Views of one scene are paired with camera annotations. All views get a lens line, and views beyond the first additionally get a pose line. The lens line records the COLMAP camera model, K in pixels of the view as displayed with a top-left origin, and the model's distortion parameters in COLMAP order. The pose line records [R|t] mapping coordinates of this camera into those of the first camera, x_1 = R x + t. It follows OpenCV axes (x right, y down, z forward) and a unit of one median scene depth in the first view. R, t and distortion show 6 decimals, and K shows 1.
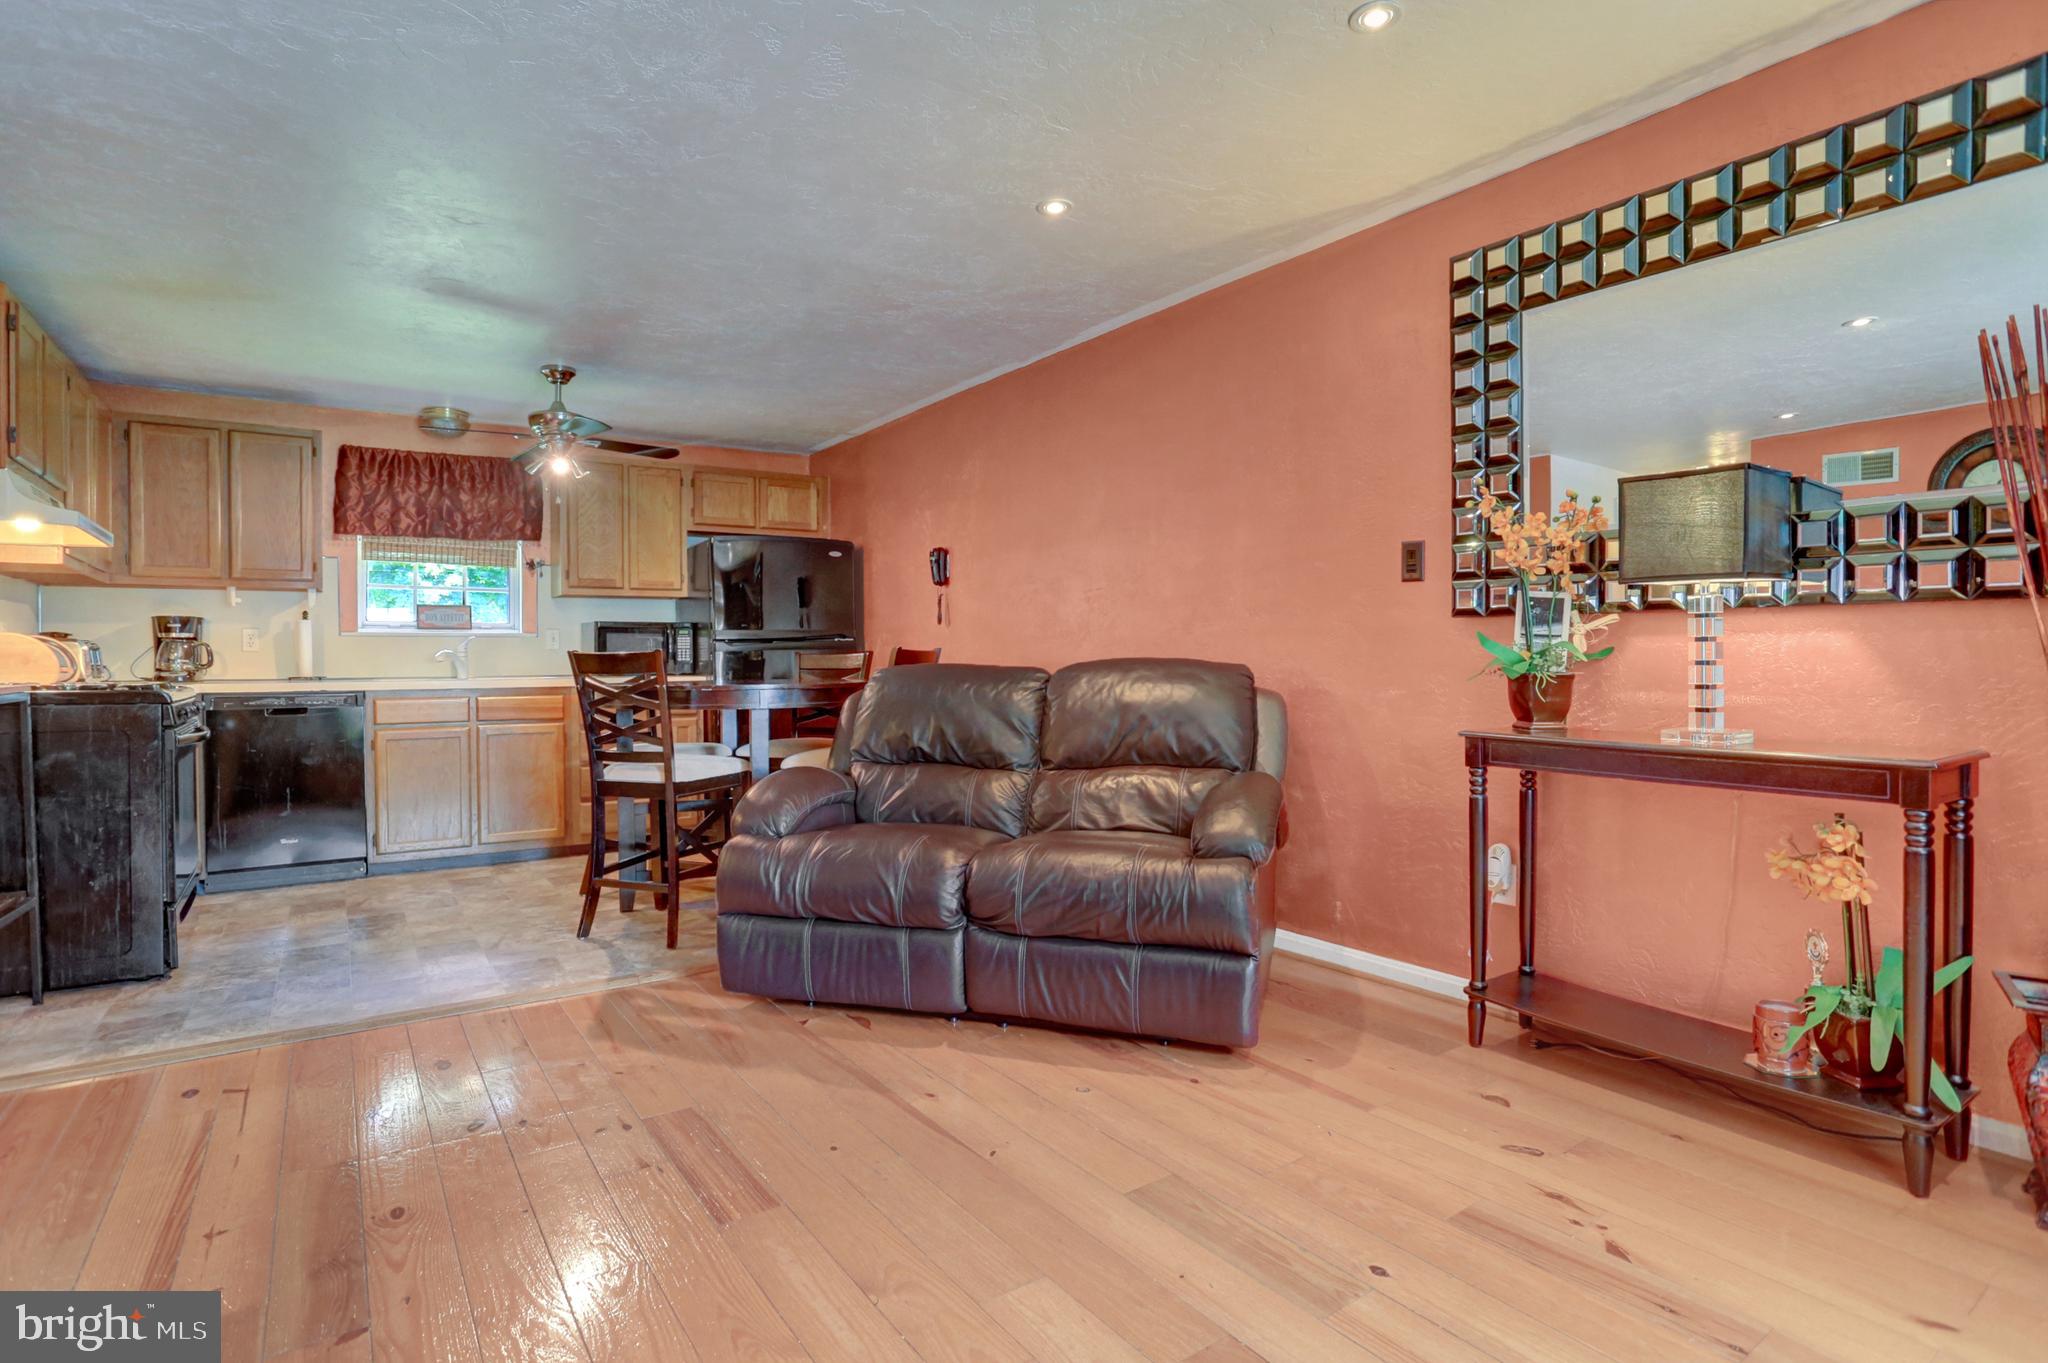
lens RADIAL K [[1033.7, 0, 1022.2], [0, 1033.7, 675.7], [0, 0, 1]] dist [-0.042472, 0.004899]
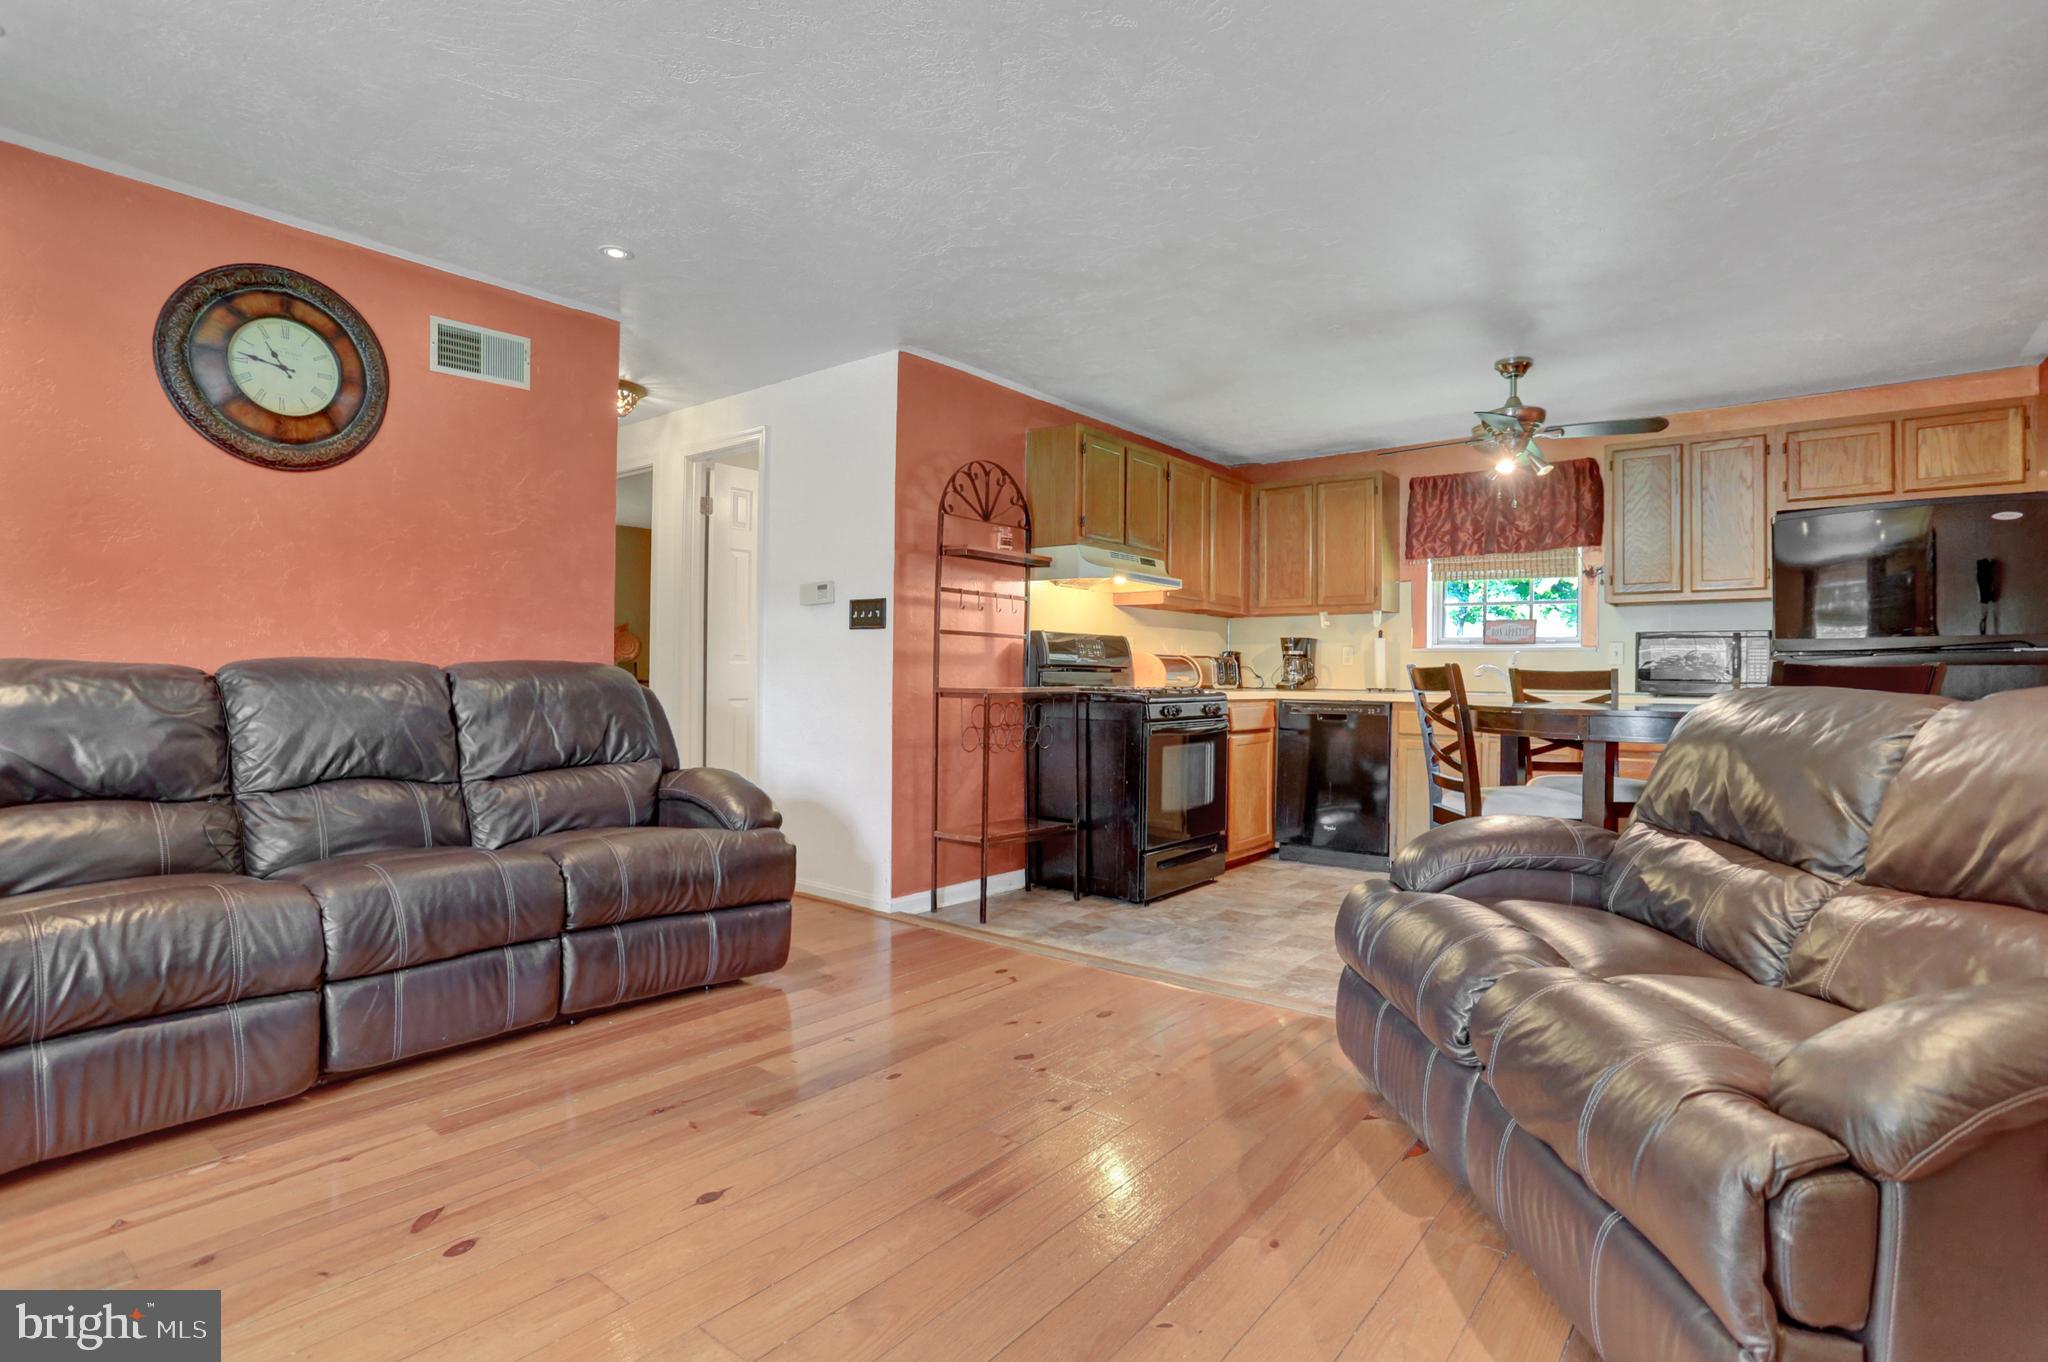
lens RADIAL K [[1033.7, 0, 1009.2], [0, 1033.7, 670.9], [0, 0, 1]] dist [-0.042472, 0.004899]
pose [[0.275451, 0.006346, -0.961294, 0.461350], [-0.028335, 0.999597, -0.001520, -0.008489], [0.960897, 0.027657, 0.275520, 0.464021]]
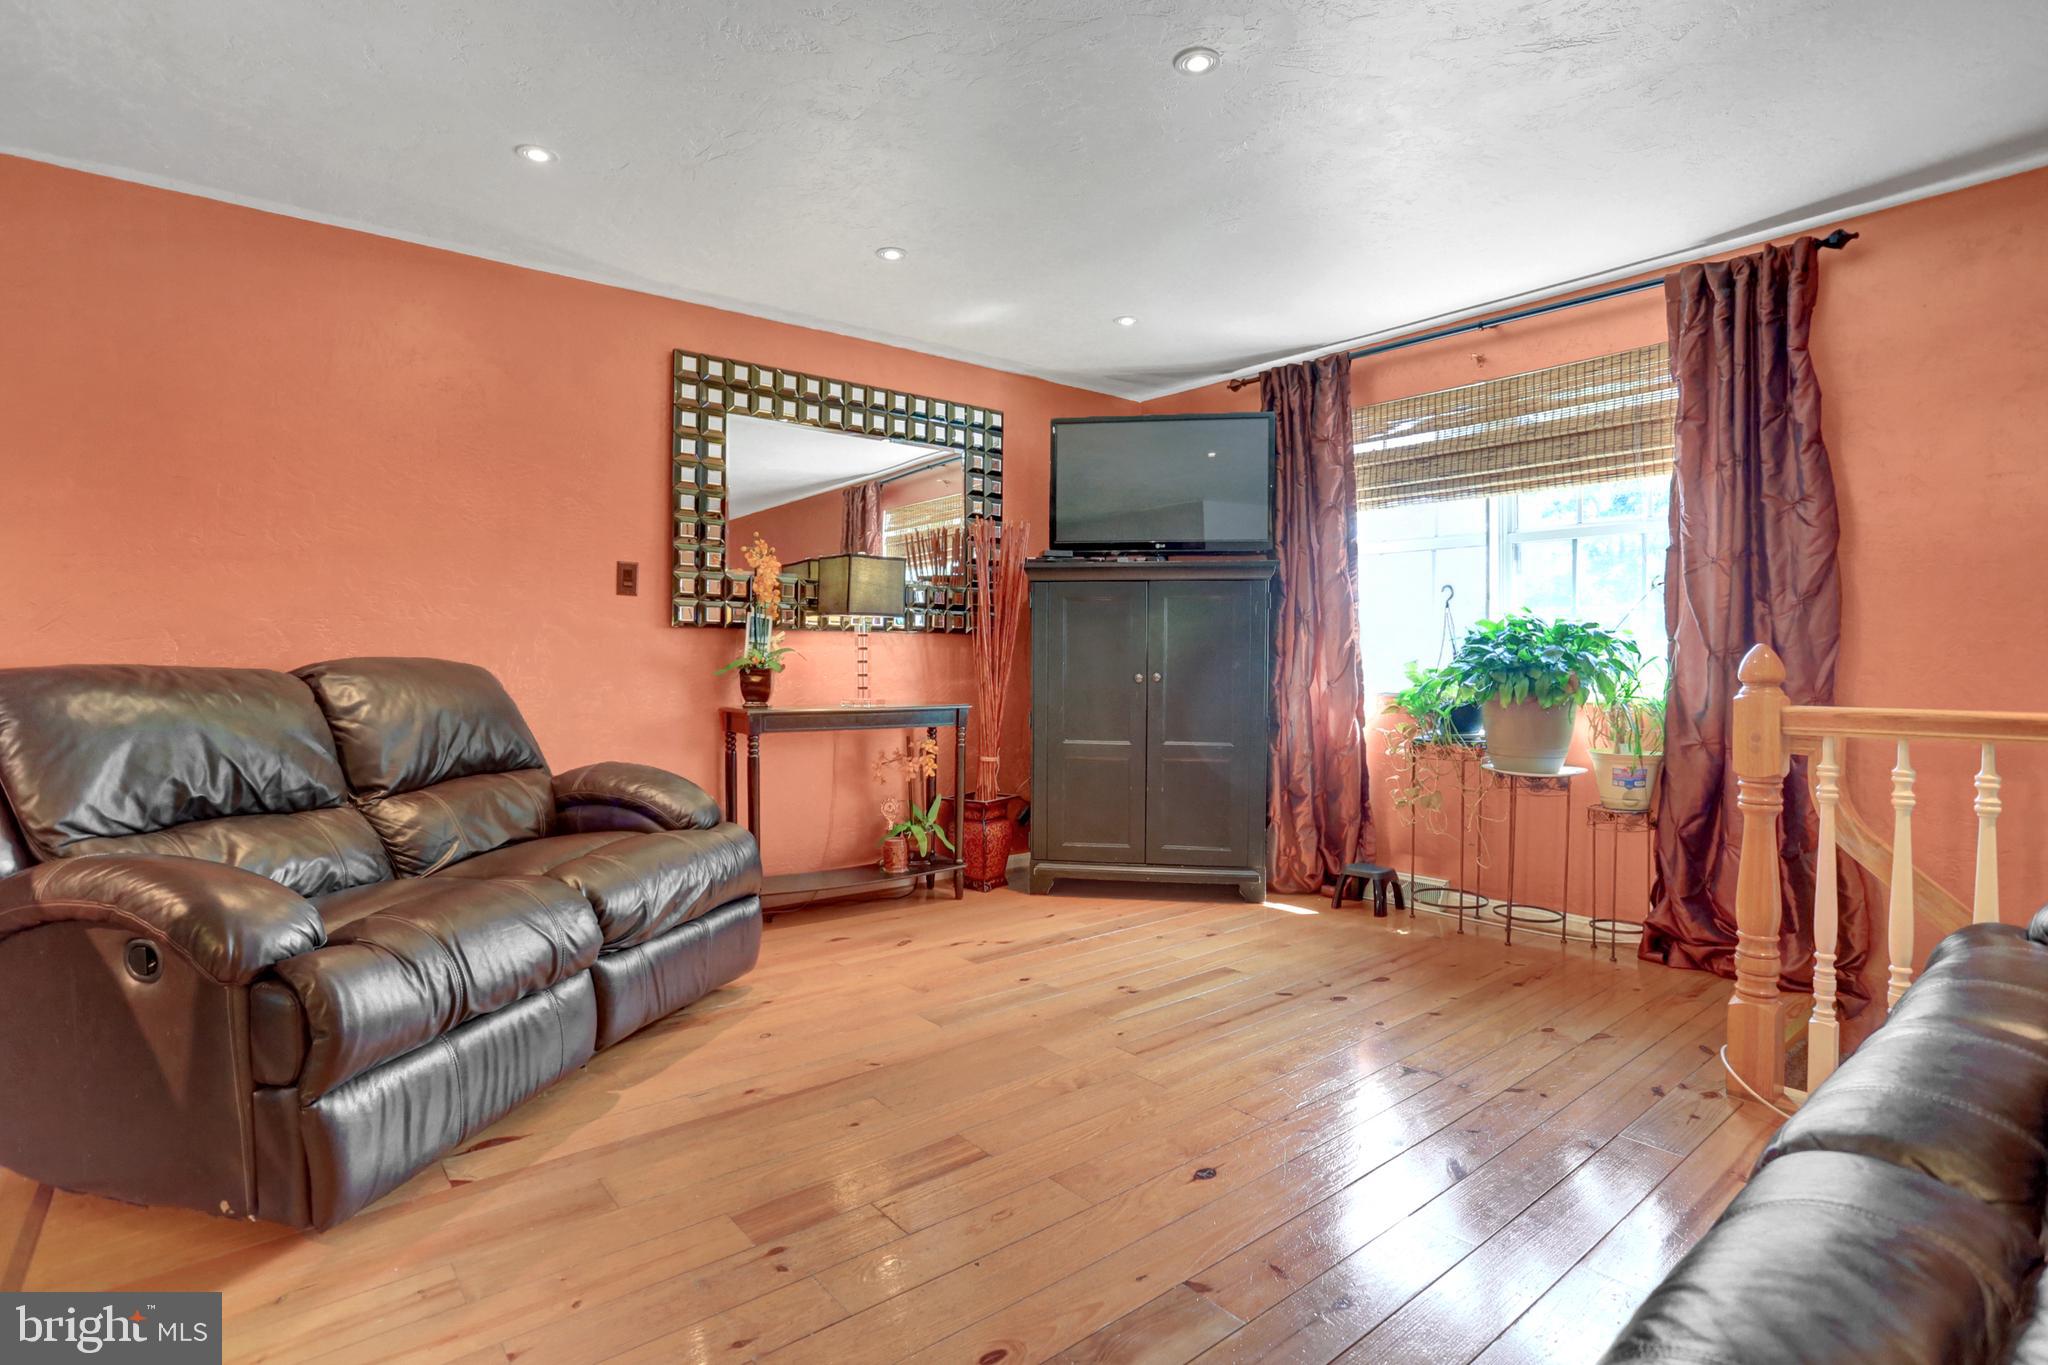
lens RADIAL K [[1033.7, 0, 1030.7], [0, 1033.7, 671.9], [0, 0, 1]] dist [-0.042472, 0.004899]
pose [[-0.089555, -0.007884, 0.995951, -0.867948], [0.017146, 0.999808, 0.009456, -0.004625], [-0.995834, 0.017924, -0.089403, 0.636331]]
